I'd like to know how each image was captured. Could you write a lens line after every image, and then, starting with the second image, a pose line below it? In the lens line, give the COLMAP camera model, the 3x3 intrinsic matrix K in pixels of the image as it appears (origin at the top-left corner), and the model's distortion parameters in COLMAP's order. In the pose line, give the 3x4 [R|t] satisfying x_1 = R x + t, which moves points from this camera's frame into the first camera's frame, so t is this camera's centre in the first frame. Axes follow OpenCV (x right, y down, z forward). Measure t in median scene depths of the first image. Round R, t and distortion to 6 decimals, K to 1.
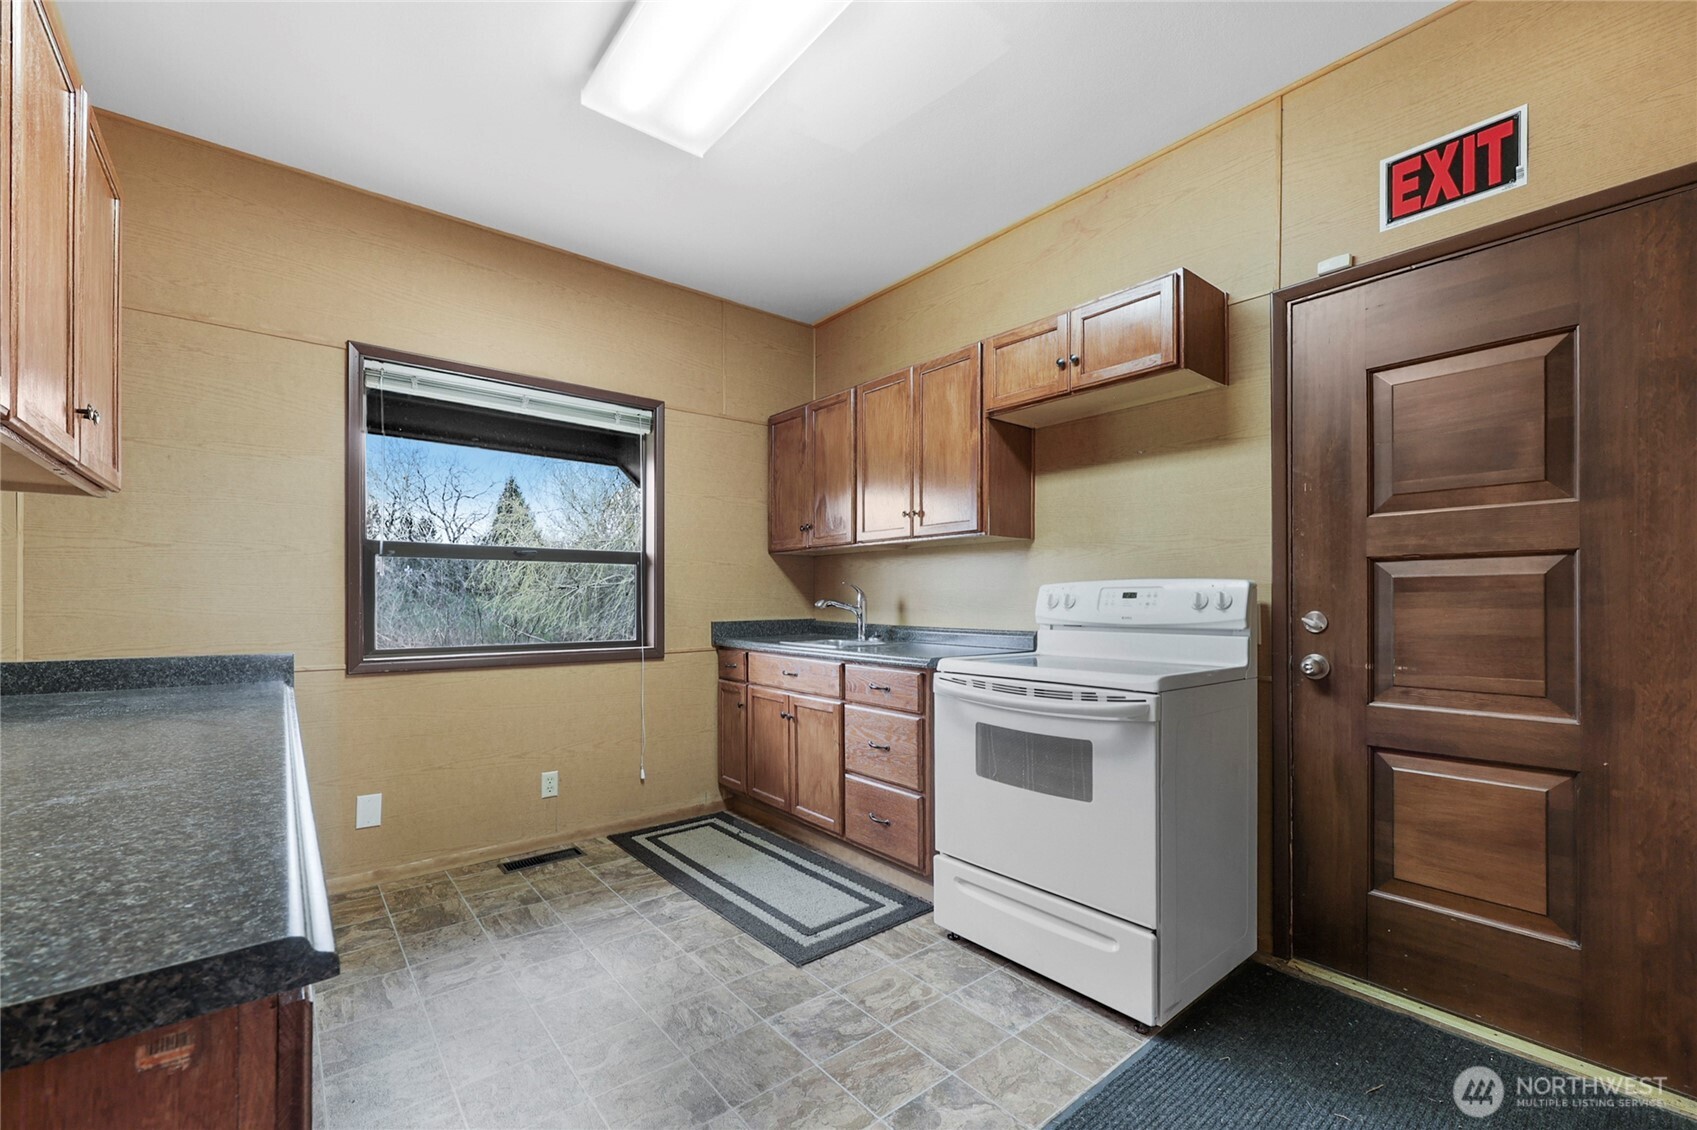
lens RADIAL K [[697.1, 0, 850.1], [0, 697.1, 608.2], [0, 0, 1]] dist [0.000701, 0.000125]
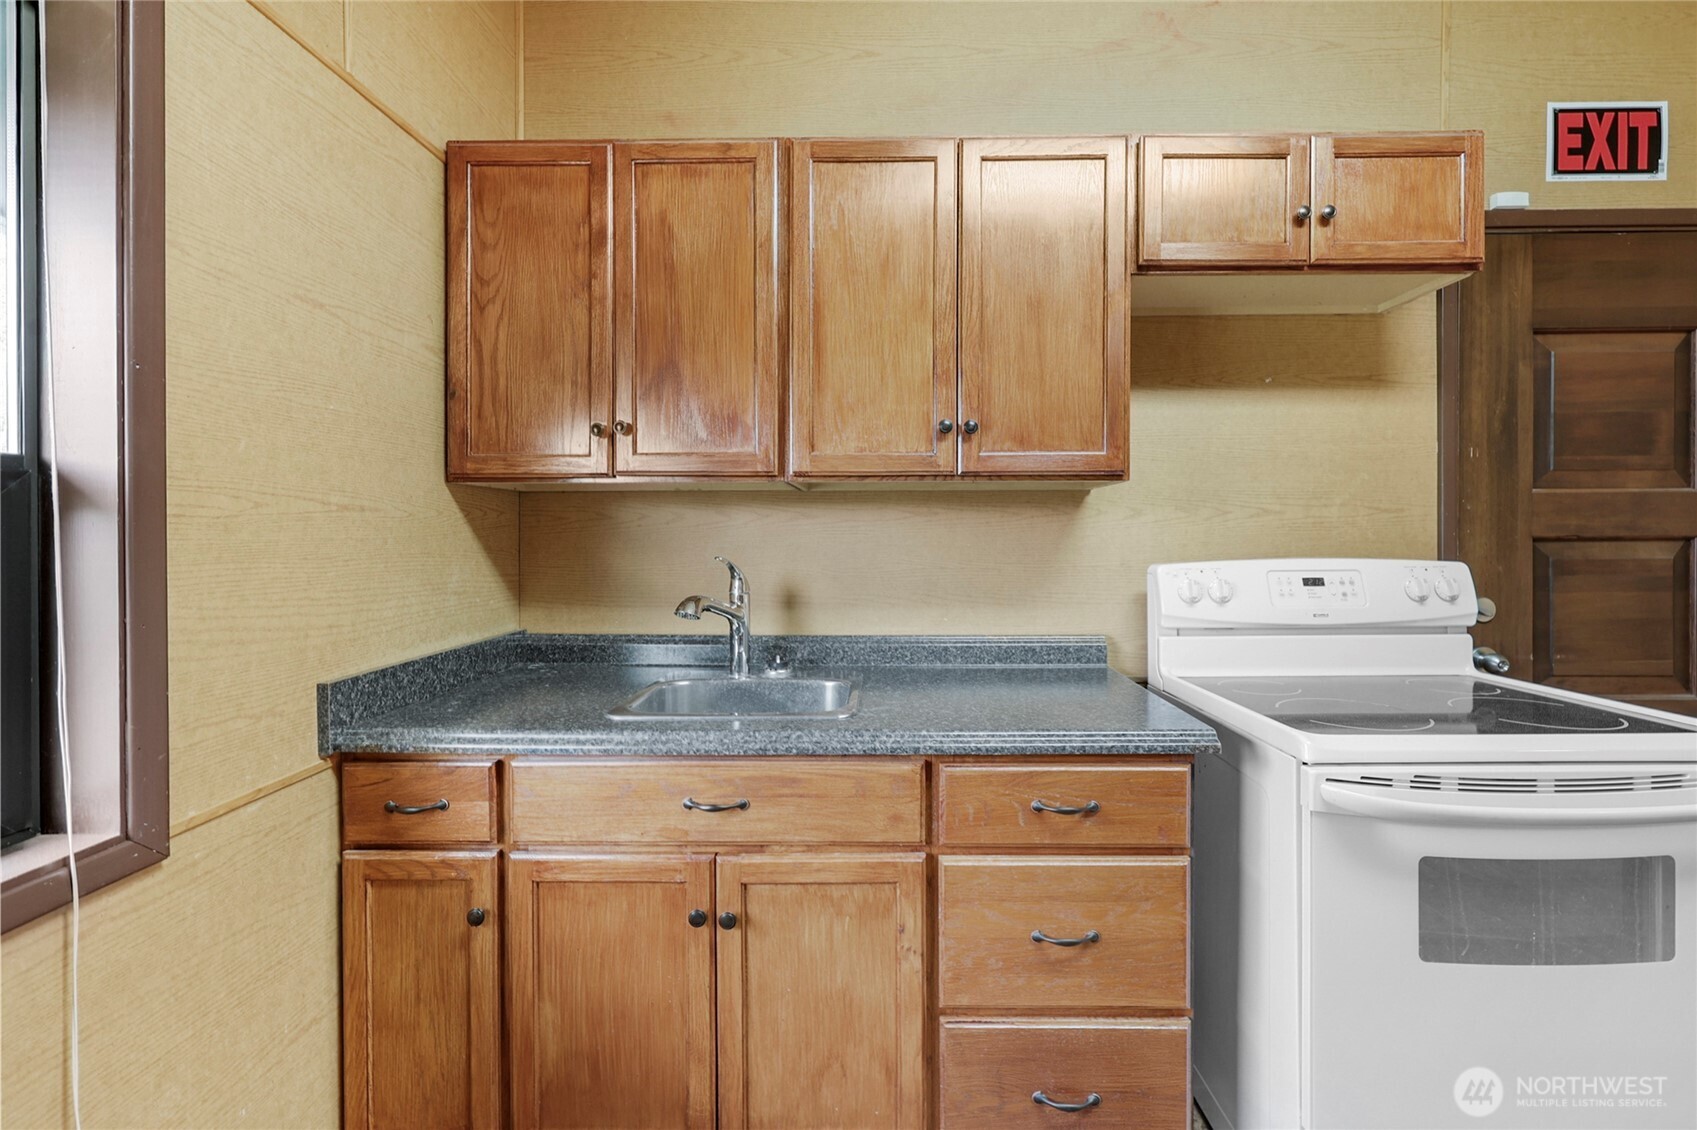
lens RADIAL K [[691.4, 0, 848.7], [0, 691.4, 539.6], [0, 0, 1]] dist [0.002805, 0.000249]
pose [[0.648662, -0.008174, 0.761033, -0.427166], [0.014011, 0.999901, -0.001203, -0.066391], [-0.760948, 0.011443, 0.648712, 0.901524]]
